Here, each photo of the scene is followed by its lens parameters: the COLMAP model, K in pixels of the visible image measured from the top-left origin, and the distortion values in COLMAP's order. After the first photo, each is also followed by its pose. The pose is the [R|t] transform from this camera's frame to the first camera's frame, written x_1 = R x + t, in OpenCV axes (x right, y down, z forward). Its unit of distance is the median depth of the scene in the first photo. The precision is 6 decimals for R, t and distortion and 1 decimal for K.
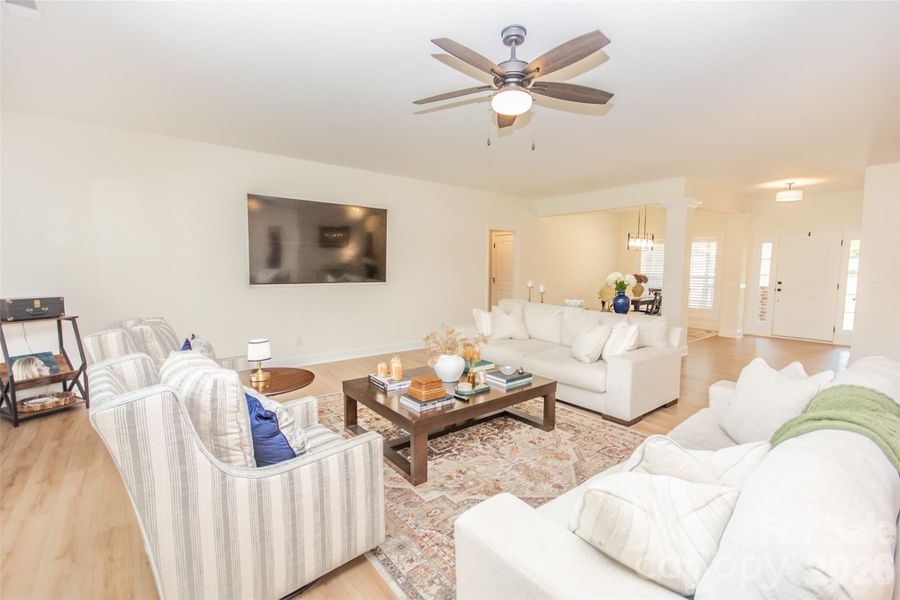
lens RADIAL K [[398.7, 0, 453.3], [0, 398.7, 300.1], [0, 0, 1]] dist [0.000464, -0.000288]
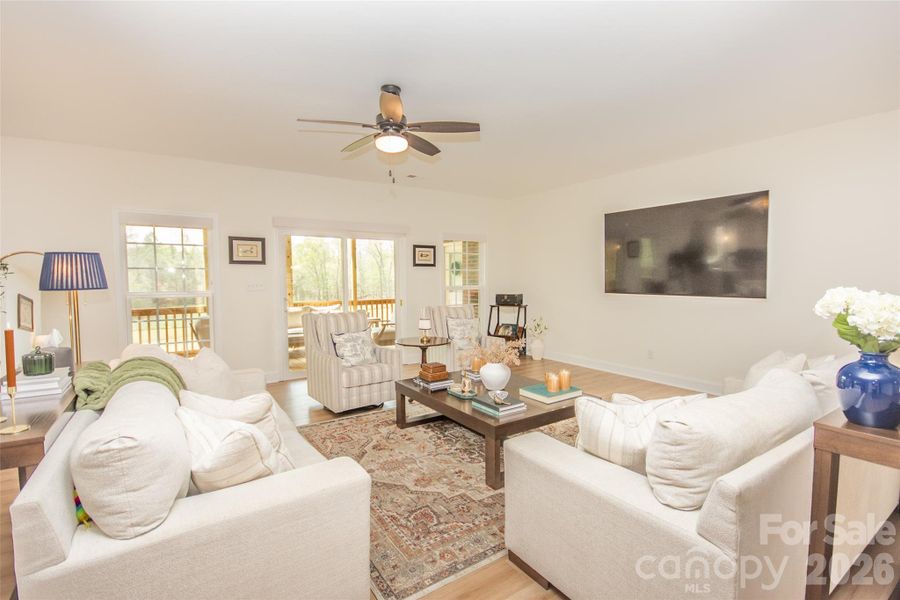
lens RADIAL K [[420.4, 0, 453.1], [0, 420.4, 301.6], [0, 0, 1]] dist [-0.002279, -0.000473]
pose [[-0.093388, 0.053098, -0.994213, 1.092995], [-0.076205, 0.995266, 0.060313, -0.079652], [0.992709, 0.081396, -0.088900, 1.013934]]
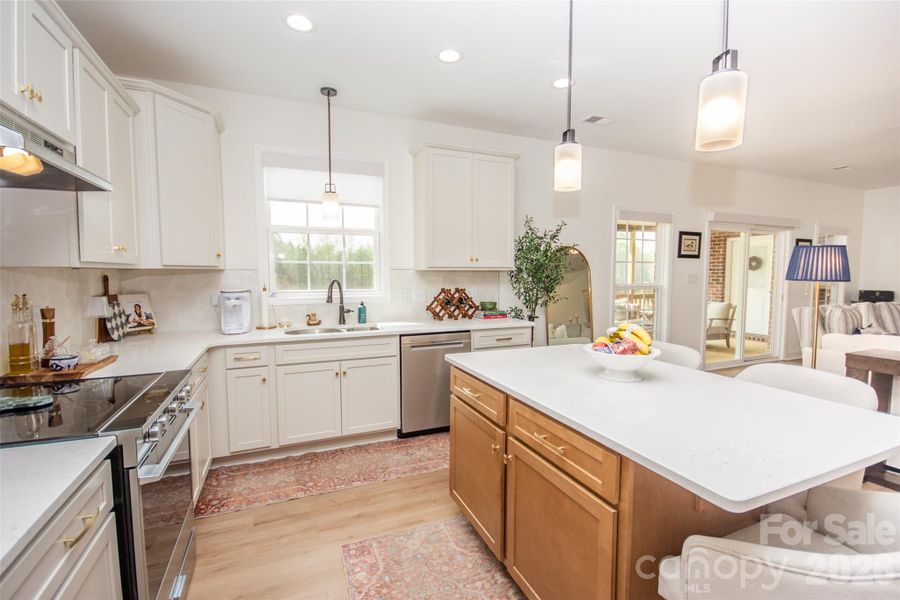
lens RADIAL K [[406.6, 0, 451.7], [0, 406.6, 299.0], [0, 0, 1]] dist [0.000206, -0.000157]
pose [[-0.273132, 0.056744, -0.960302, 1.380893], [-0.081536, 0.993301, 0.081885, 0.042106], [0.958515, 0.100665, -0.266675, -0.395078]]
